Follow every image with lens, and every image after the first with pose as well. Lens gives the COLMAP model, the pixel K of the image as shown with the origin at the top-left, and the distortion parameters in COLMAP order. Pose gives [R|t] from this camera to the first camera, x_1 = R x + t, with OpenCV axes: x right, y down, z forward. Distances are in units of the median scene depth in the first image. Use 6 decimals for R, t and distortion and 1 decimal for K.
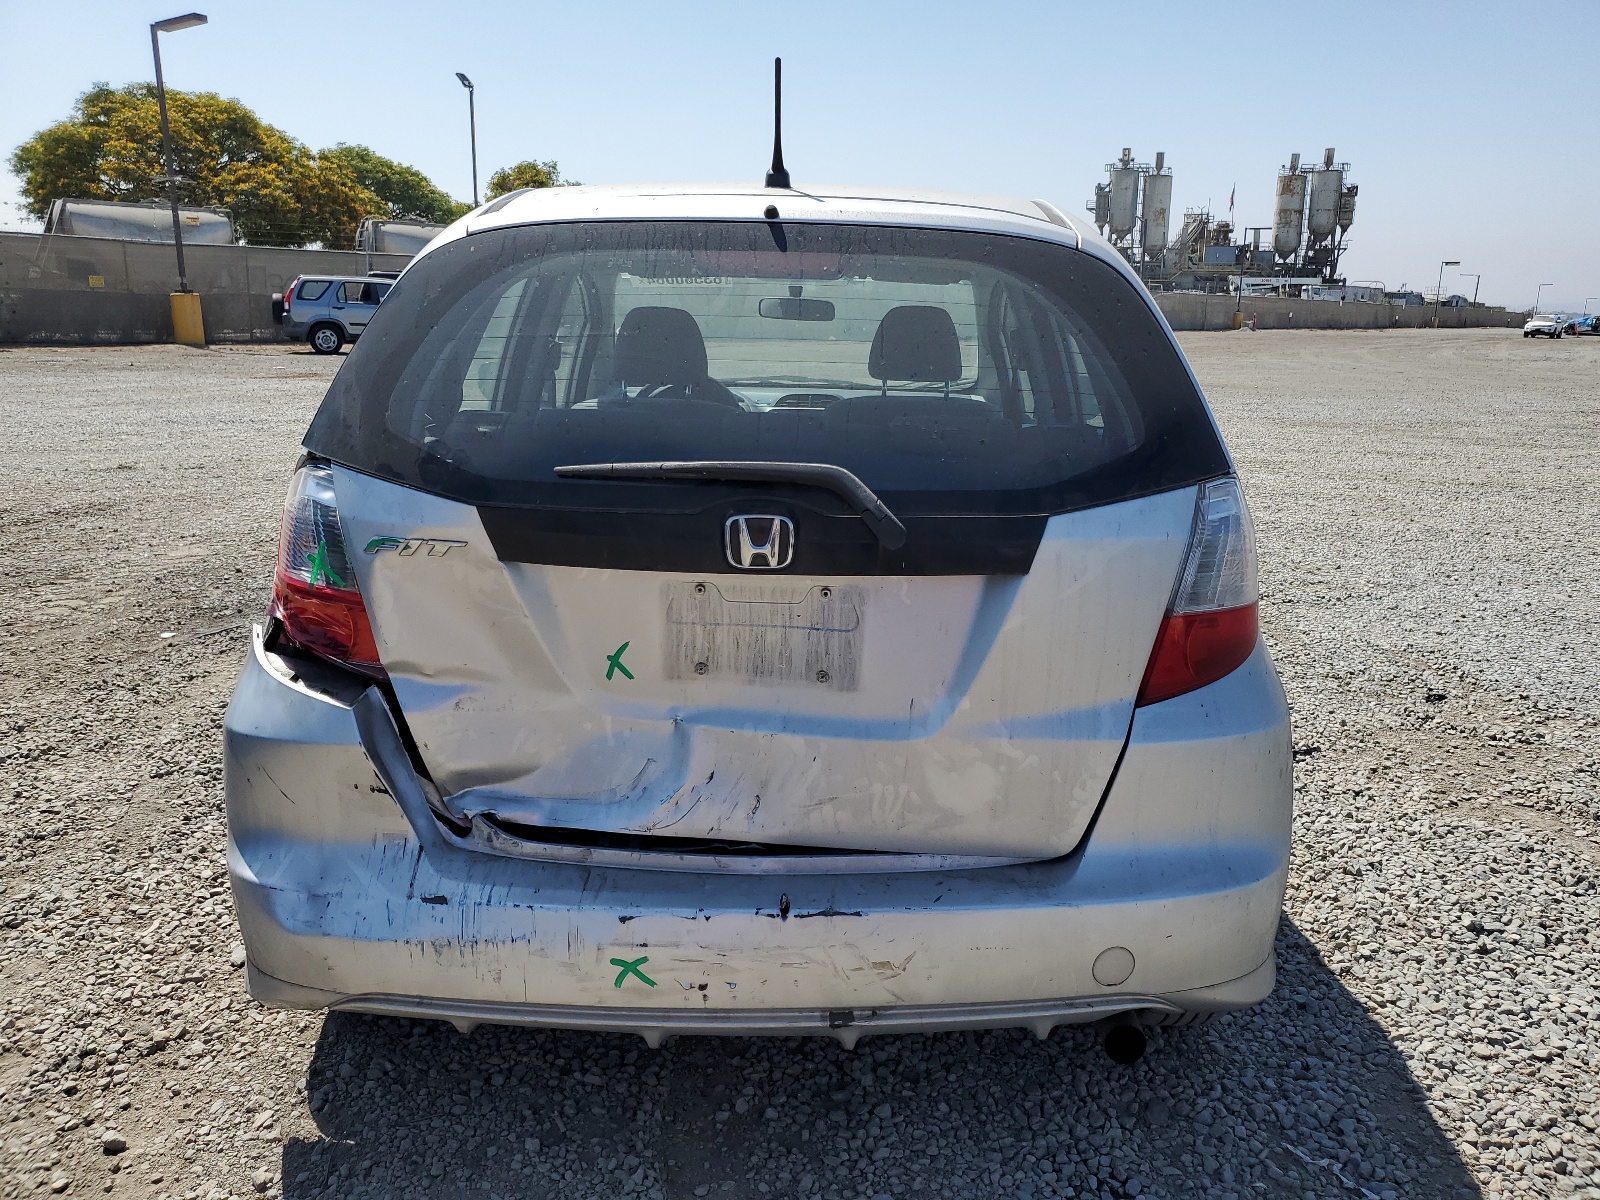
lens RADIAL K [[1284.0, 0, 799.1], [0, 1284.0, 600.8], [0, 0, 1]] dist [0.006553, 0.014382]
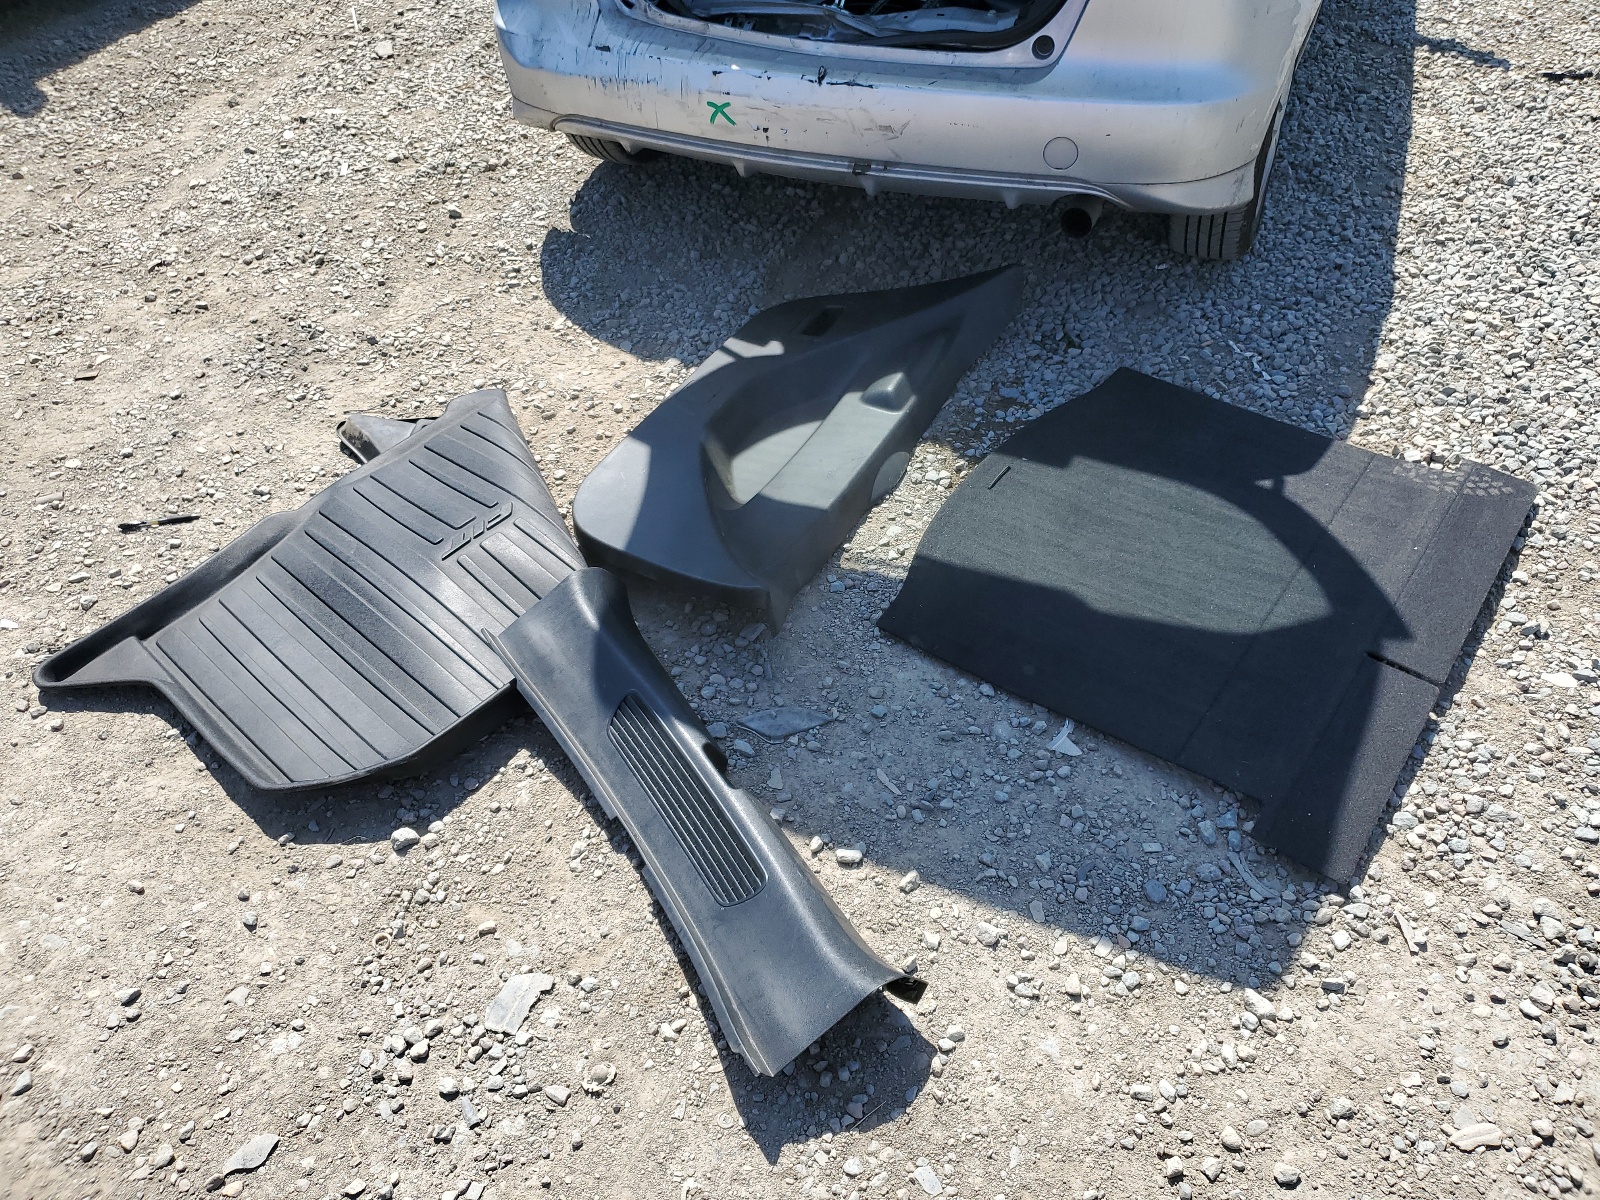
lens RADIAL K [[1284.0, 0, 800.8], [0, 1284.0, 599.1], [0, 0, 1]] dist [0.006553, 0.014382]
pose [[0.925677, 0.223325, -0.305364, 0.455884], [-0.057804, 0.881188, 0.469220, 0.076026], [0.373871, -0.416695, 0.828605, -0.347644]]
